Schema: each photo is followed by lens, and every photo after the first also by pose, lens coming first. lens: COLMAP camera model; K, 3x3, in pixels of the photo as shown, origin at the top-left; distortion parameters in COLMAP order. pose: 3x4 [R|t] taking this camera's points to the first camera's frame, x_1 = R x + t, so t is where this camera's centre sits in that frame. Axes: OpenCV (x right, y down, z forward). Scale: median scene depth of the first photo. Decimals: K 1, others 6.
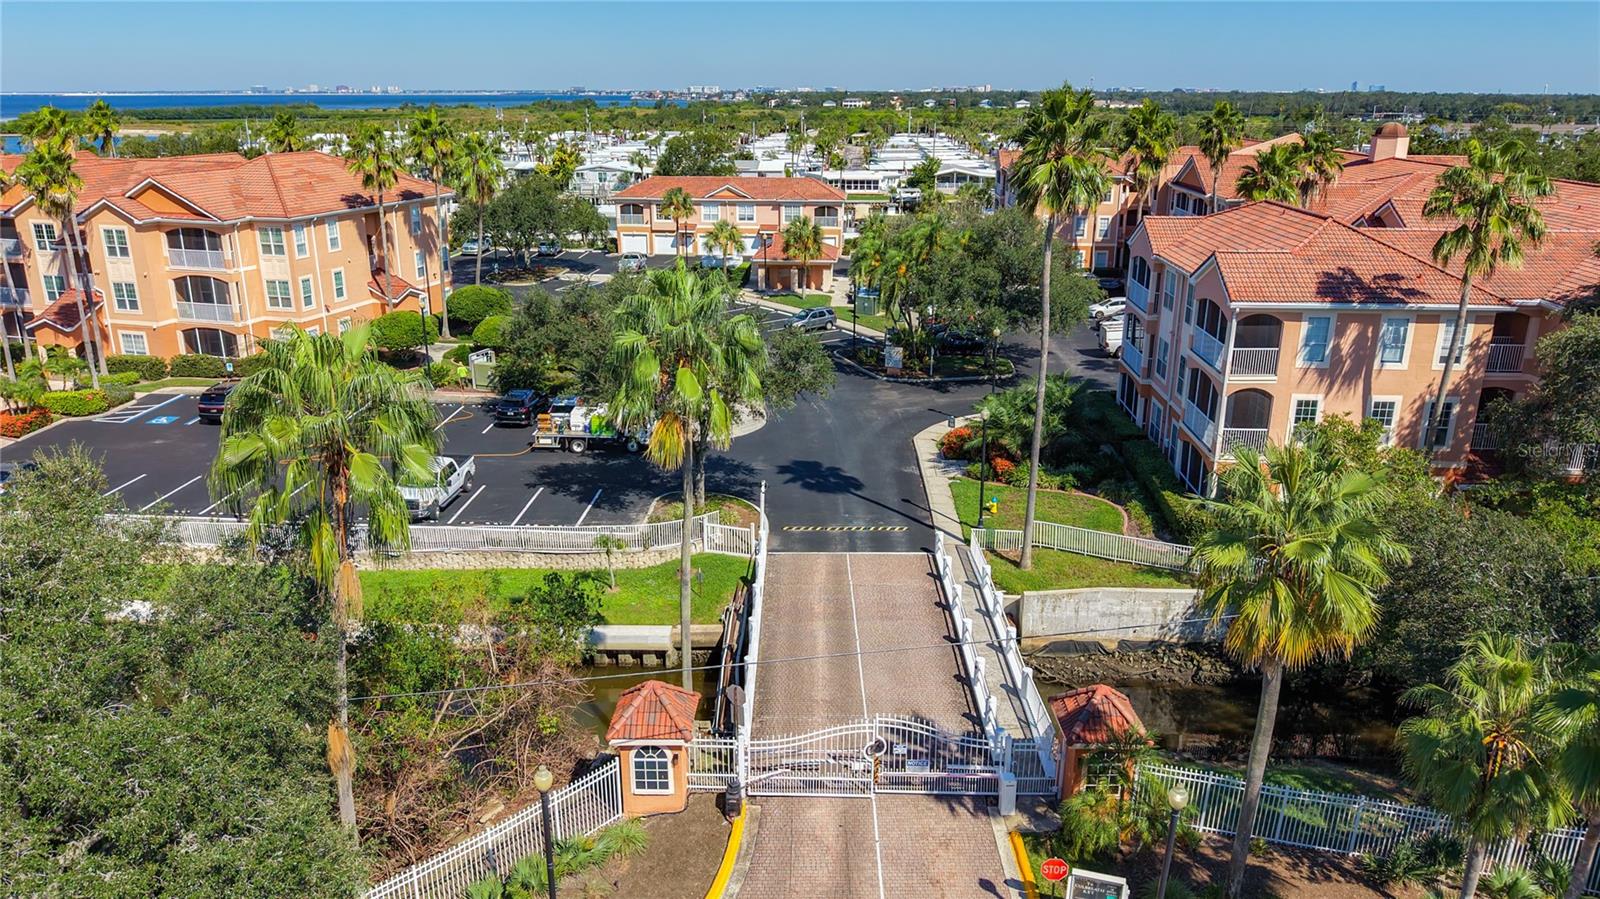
lens RADIAL K [[1097.3, 0, 799.6], [0, 1097.3, 423.8], [0, 0, 1]] dist [0.062246, -0.114623]
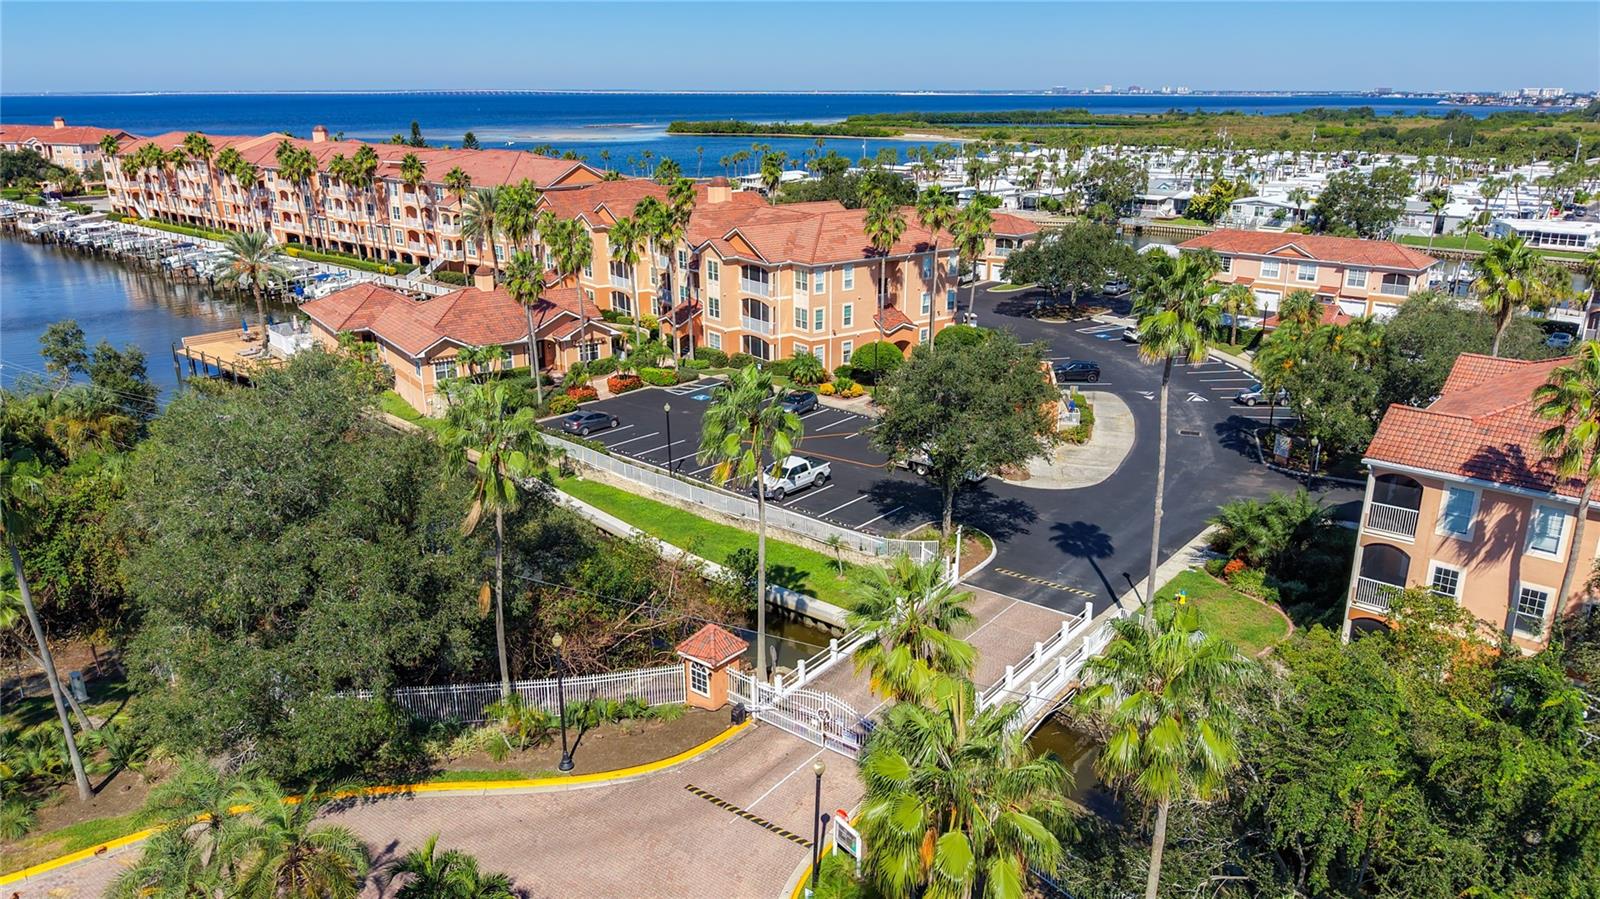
lens RADIAL K [[1056.2, 0, 794.8], [0, 1056.2, 440.7], [0, 0, 1]] dist [0.051935, -0.059913]
pose [[0.804500, 0.181074, -0.565678, 0.294521], [-0.174067, 0.982457, 0.066930, -0.055954], [0.567873, 0.044621, 0.821906, -0.071388]]
